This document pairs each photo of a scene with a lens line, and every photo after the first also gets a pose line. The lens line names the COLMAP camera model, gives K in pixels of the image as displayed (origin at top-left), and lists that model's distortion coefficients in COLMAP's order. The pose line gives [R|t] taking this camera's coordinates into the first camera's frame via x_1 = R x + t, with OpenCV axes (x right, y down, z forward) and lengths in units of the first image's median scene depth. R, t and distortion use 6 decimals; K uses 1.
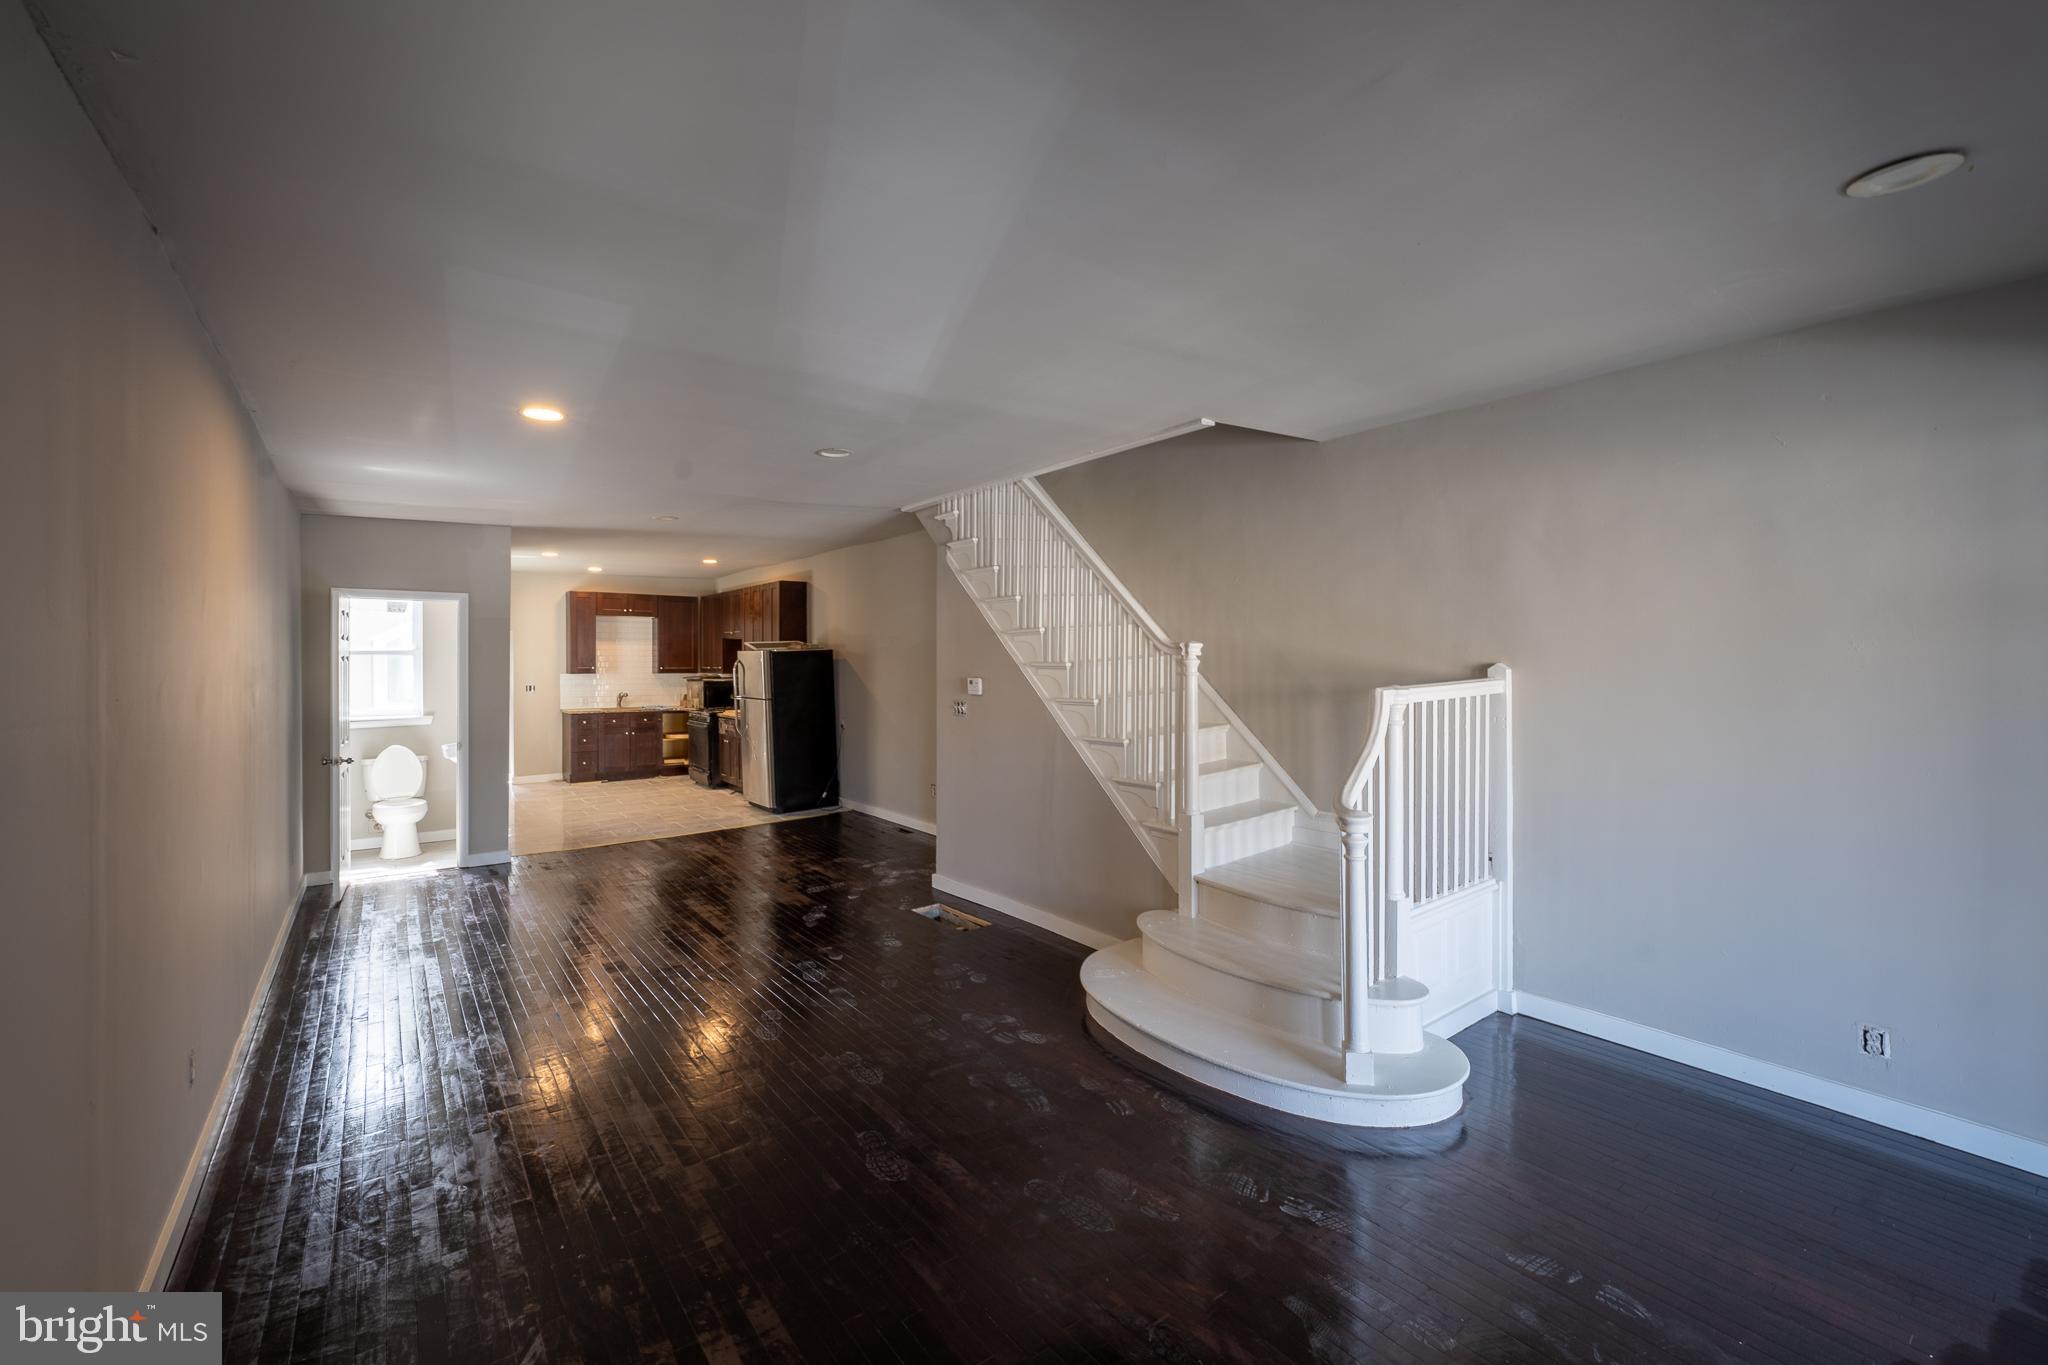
lens RADIAL K [[877.1, 0, 1025.8], [0, 877.1, 665.9], [0, 0, 1]] dist [-0.002205, -0.000067]
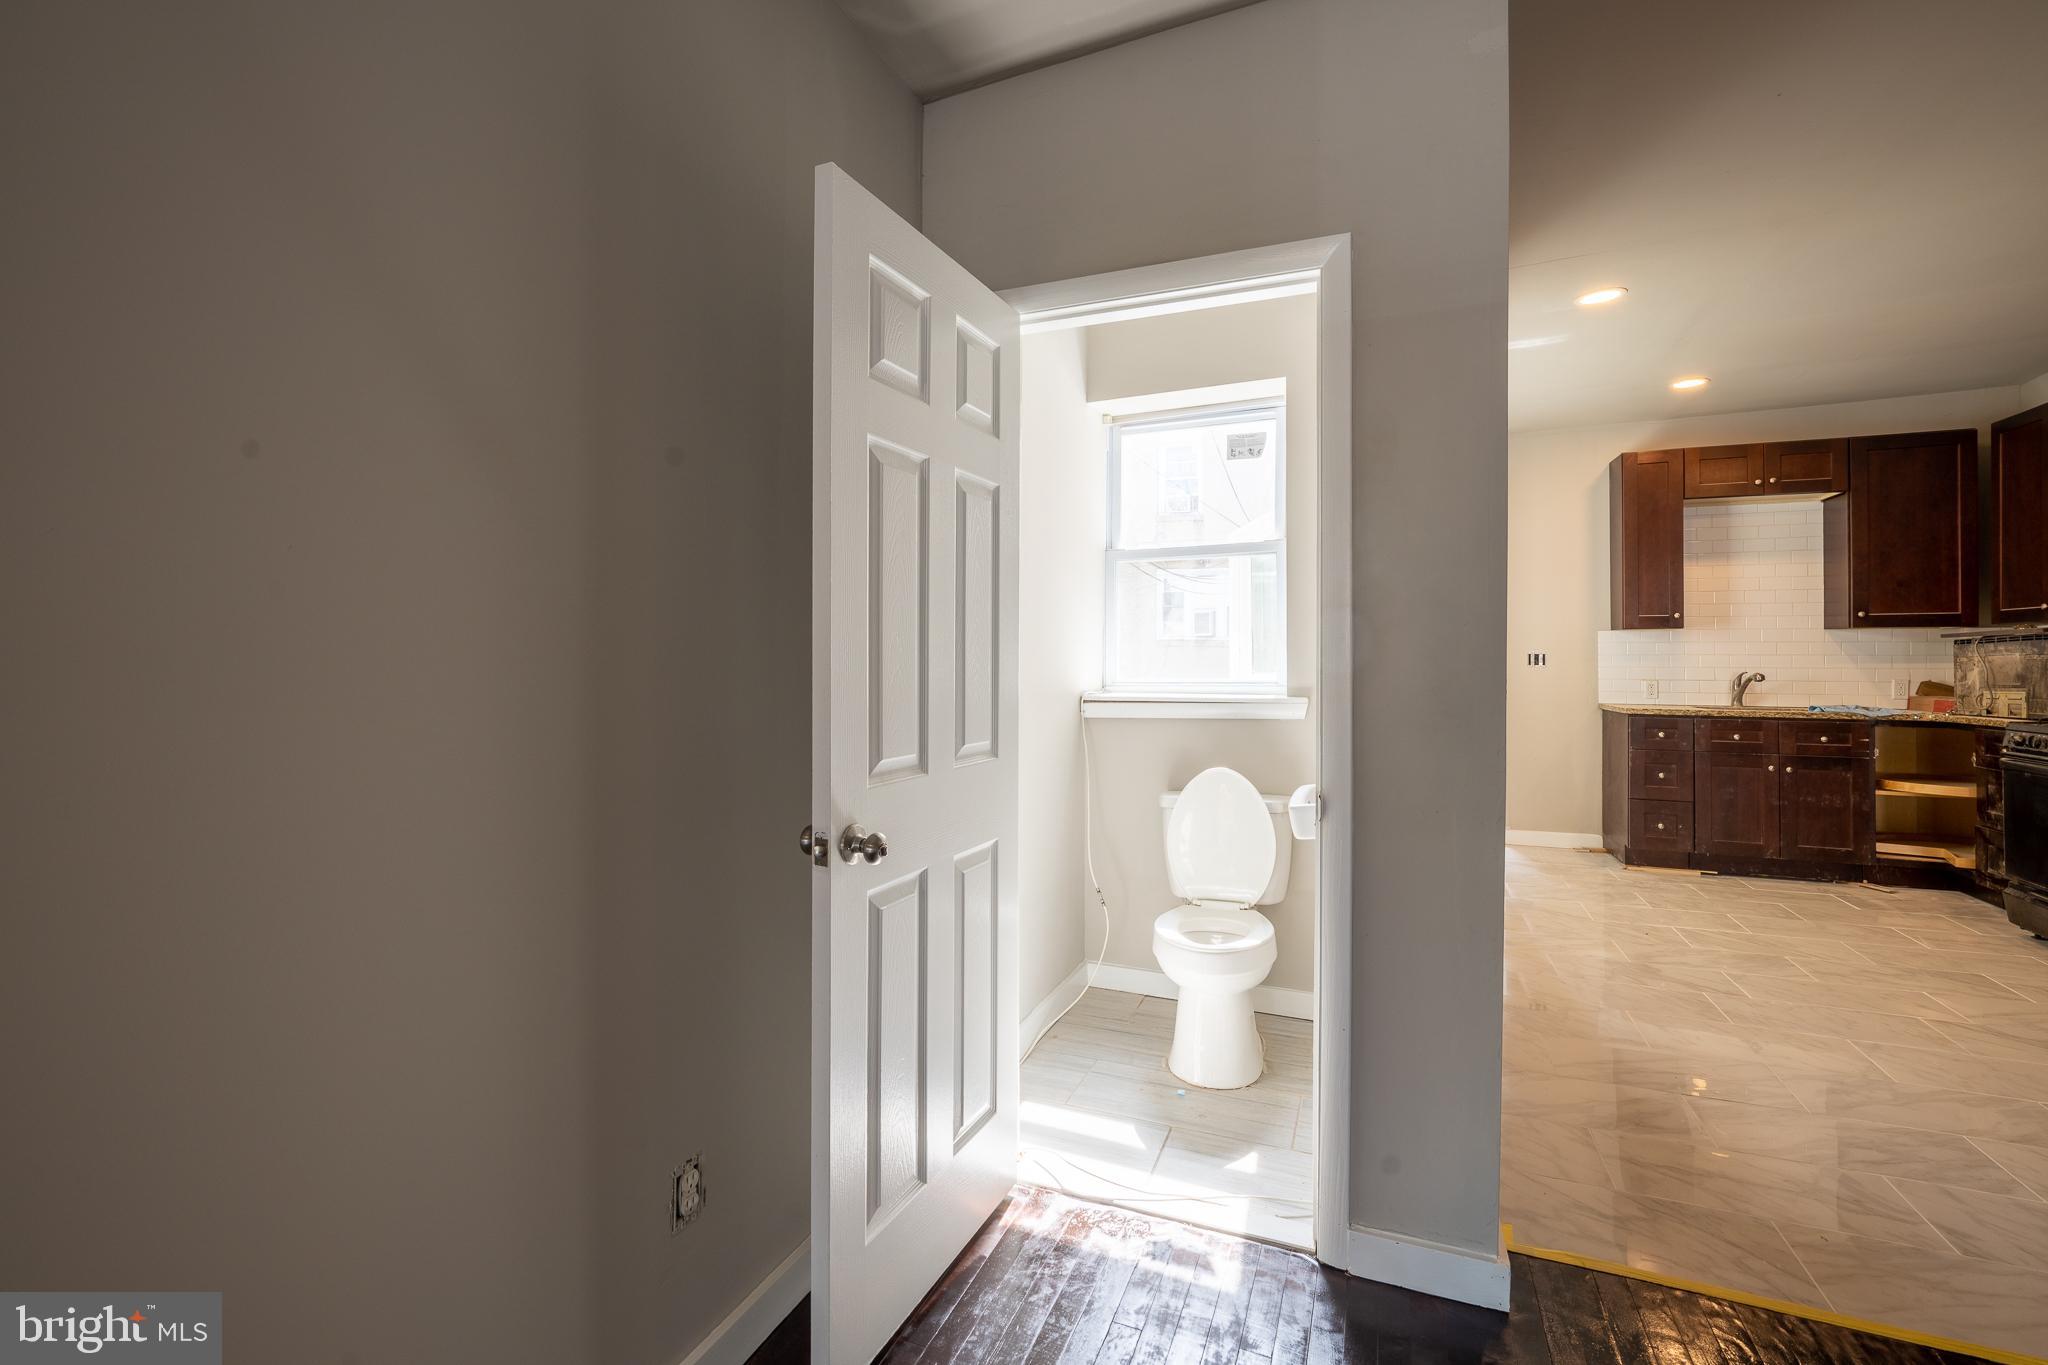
lens RADIAL K [[877.1, 0, 1018.1], [0, 877.1, 651.7], [0, 0, 1]] dist [-0.002205, -0.000067]
pose [[0.515517, -0.009612, -0.856826, -0.278075], [-0.006762, 0.999860, -0.015285, 0.029894], [0.856853, 0.013674, 0.515380, 0.468998]]
